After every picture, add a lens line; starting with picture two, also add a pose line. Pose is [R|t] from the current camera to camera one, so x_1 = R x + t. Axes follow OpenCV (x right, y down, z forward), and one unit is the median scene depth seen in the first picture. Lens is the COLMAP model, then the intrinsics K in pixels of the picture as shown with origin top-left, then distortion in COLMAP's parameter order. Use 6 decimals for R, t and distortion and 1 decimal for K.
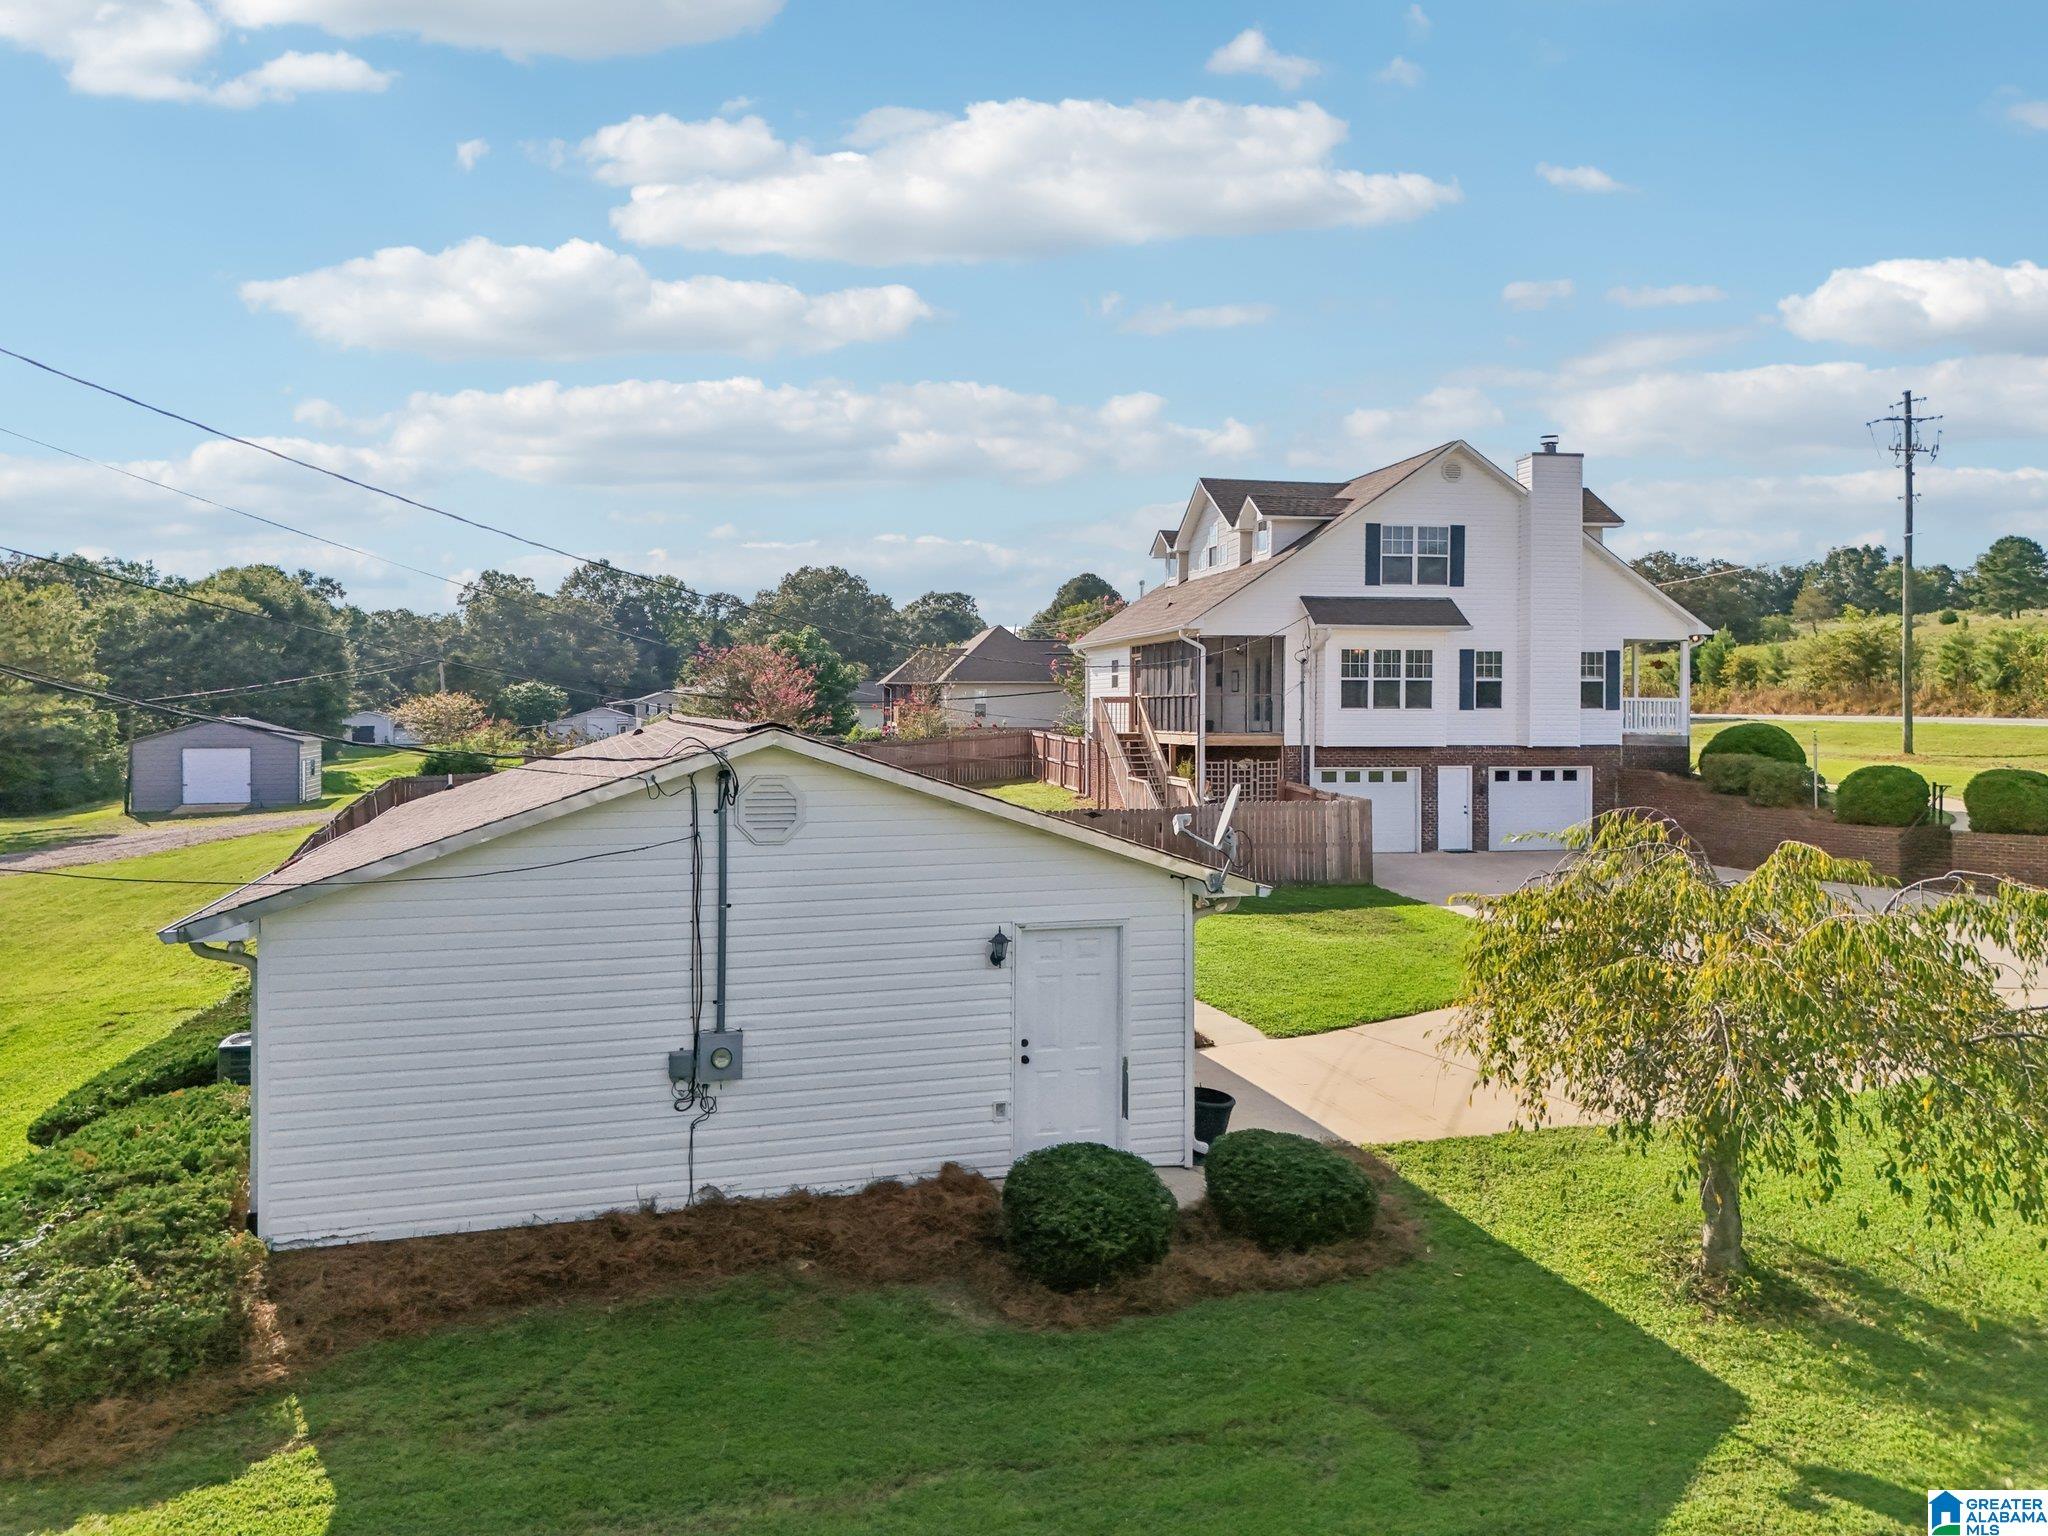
lens RADIAL K [[1522.8, 0, 1022.8], [0, 1522.8, 764.6], [0, 0, 1]] dist [0.068936, -0.060123]
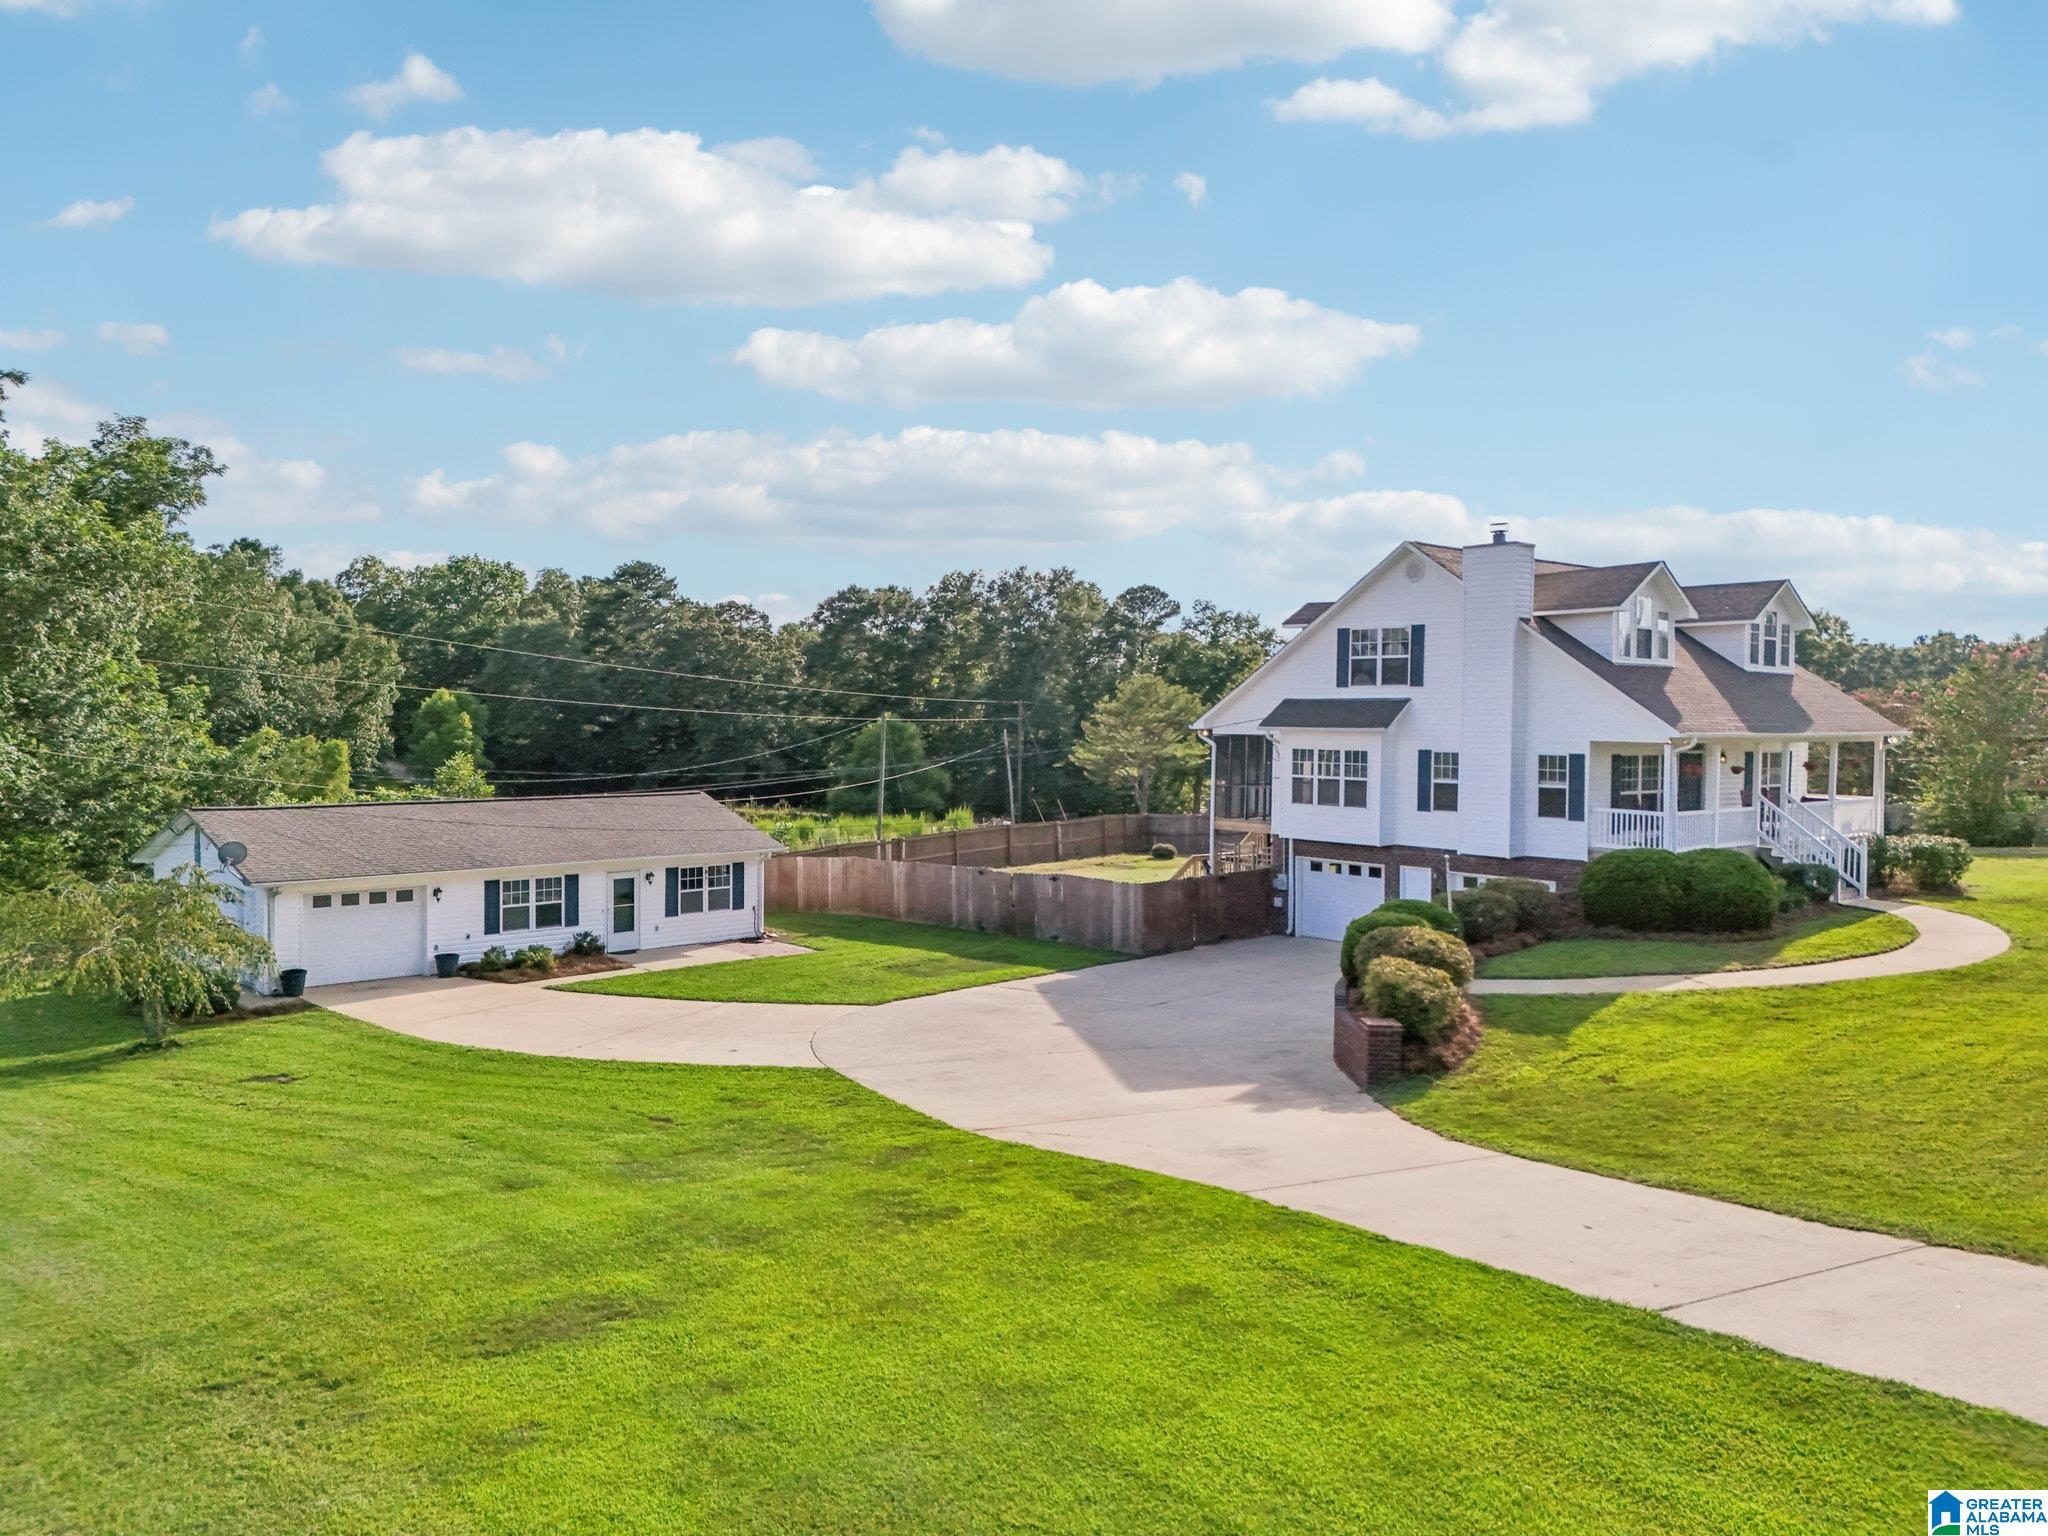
lens RADIAL K [[1531.3, 0, 1022.7], [0, 1531.3, 762.0], [0, 0, 1]] dist [0.071720, -0.064901]
pose [[0.484888, 0.029842, -0.874067, 1.035292], [-0.042340, 0.999047, 0.010621, -0.067310], [0.873551, 0.031858, 0.485690, 0.292951]]
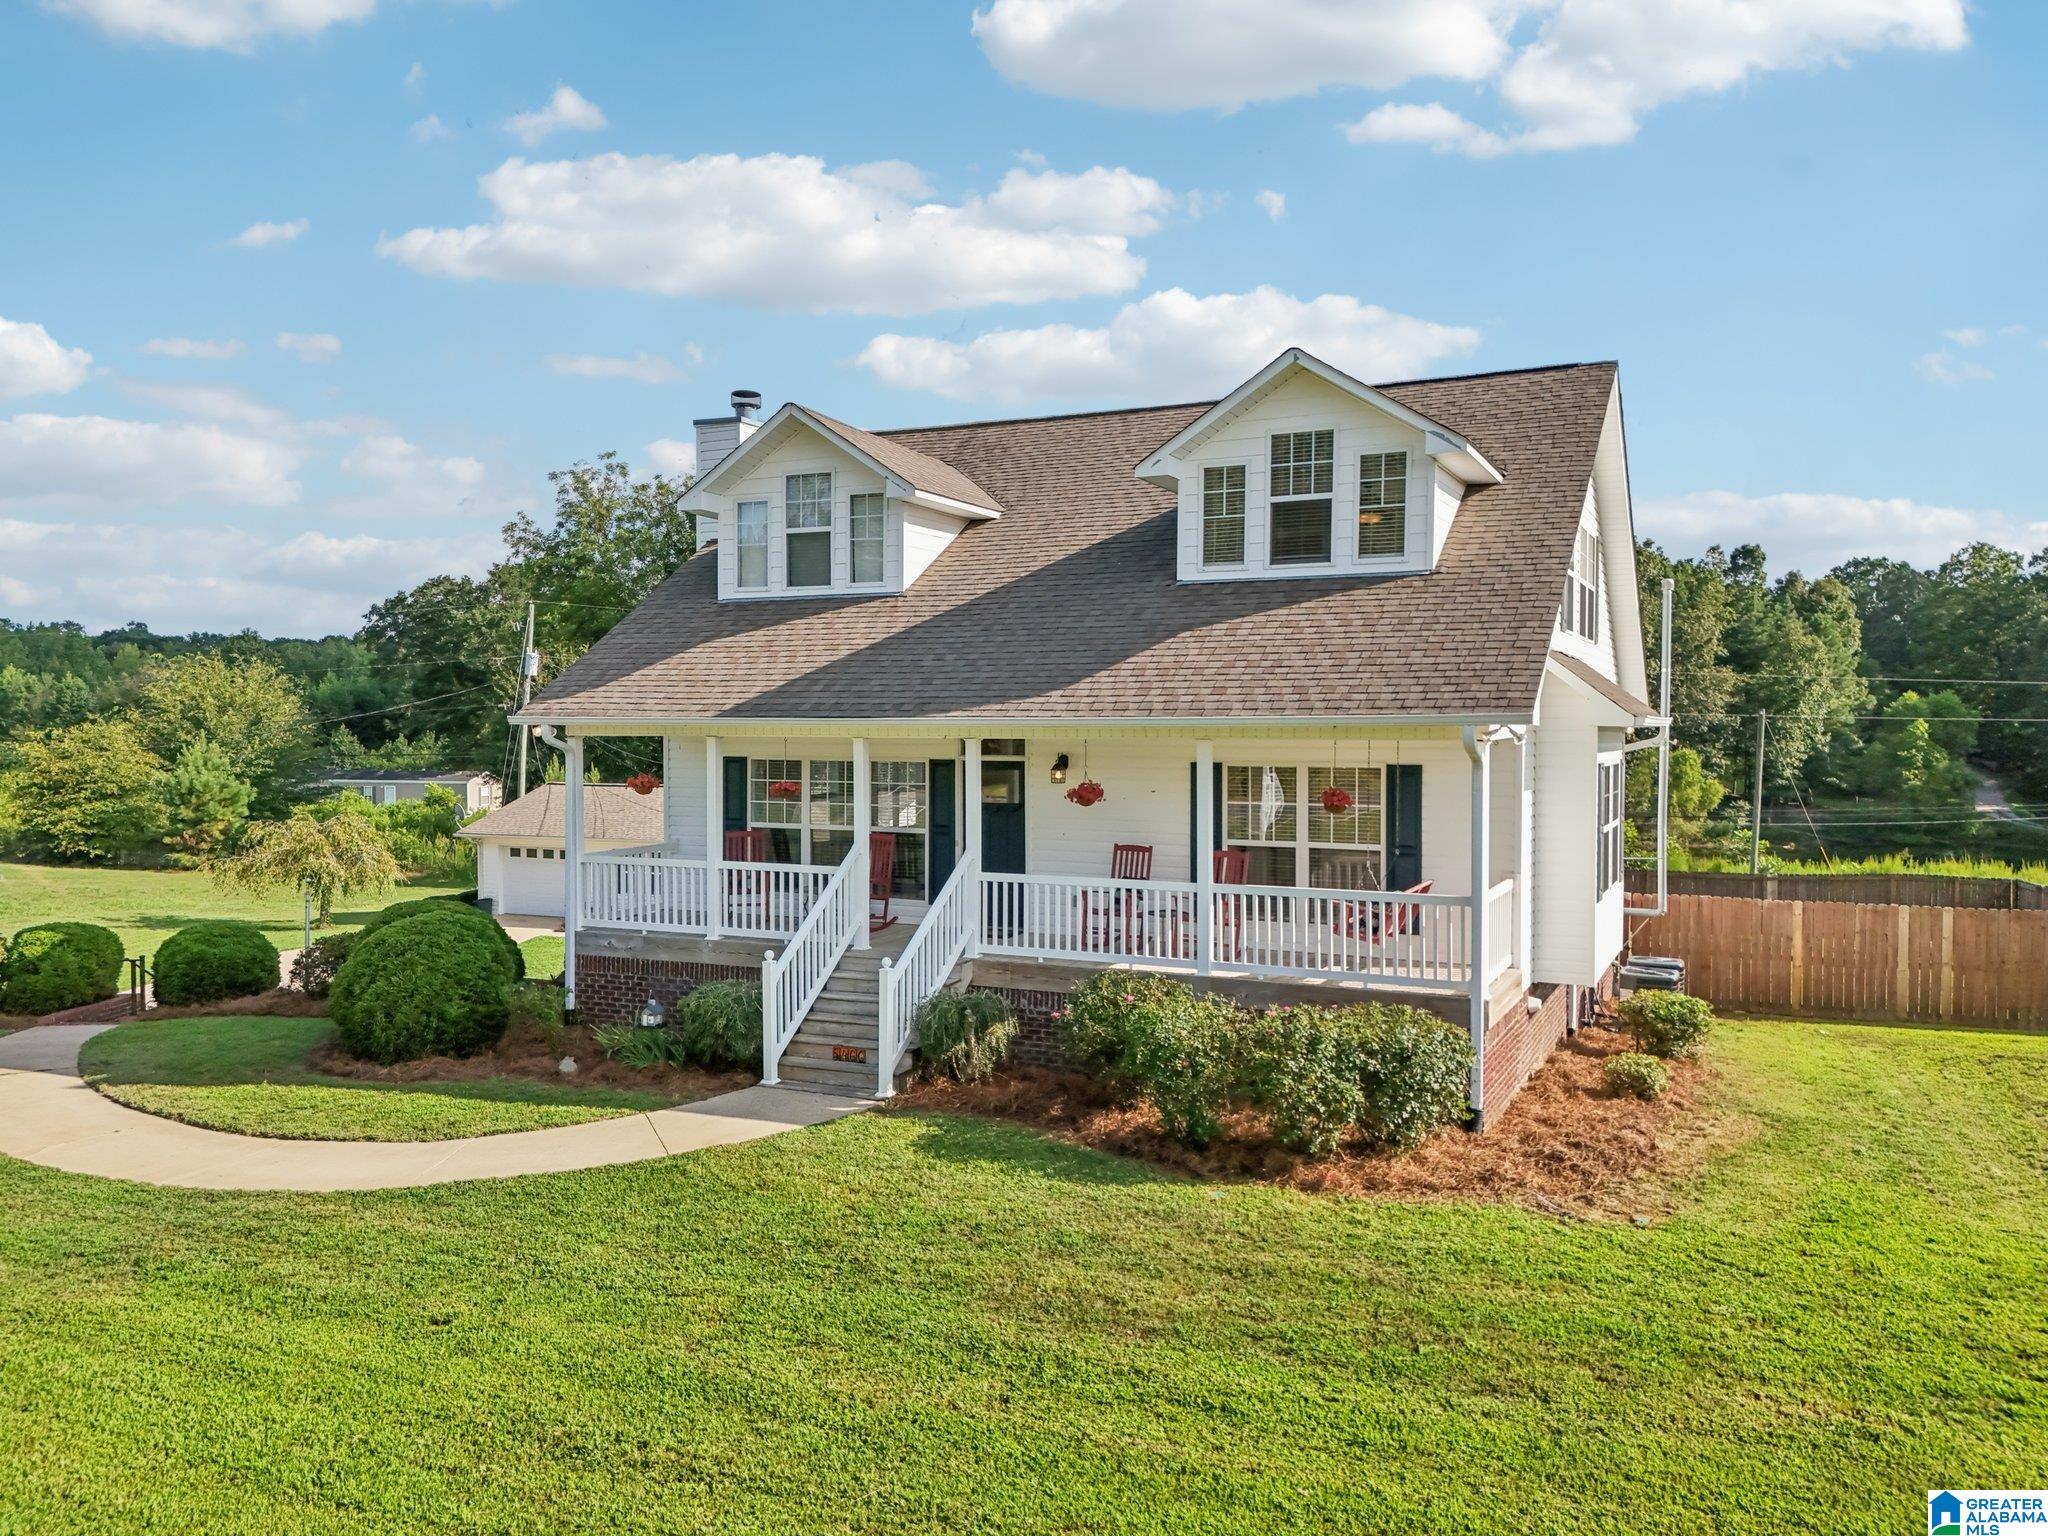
lens RADIAL K [[1522.8, 0, 1022.8], [0, 1522.8, 764.6], [0, 0, 1]] dist [0.068936, -0.060123]
pose [[-0.617267, 0.021167, -0.786469, 0.752867], [-0.030915, 0.998213, 0.051130, -0.104300], [0.786146, 0.055875, -0.615510, 1.462079]]
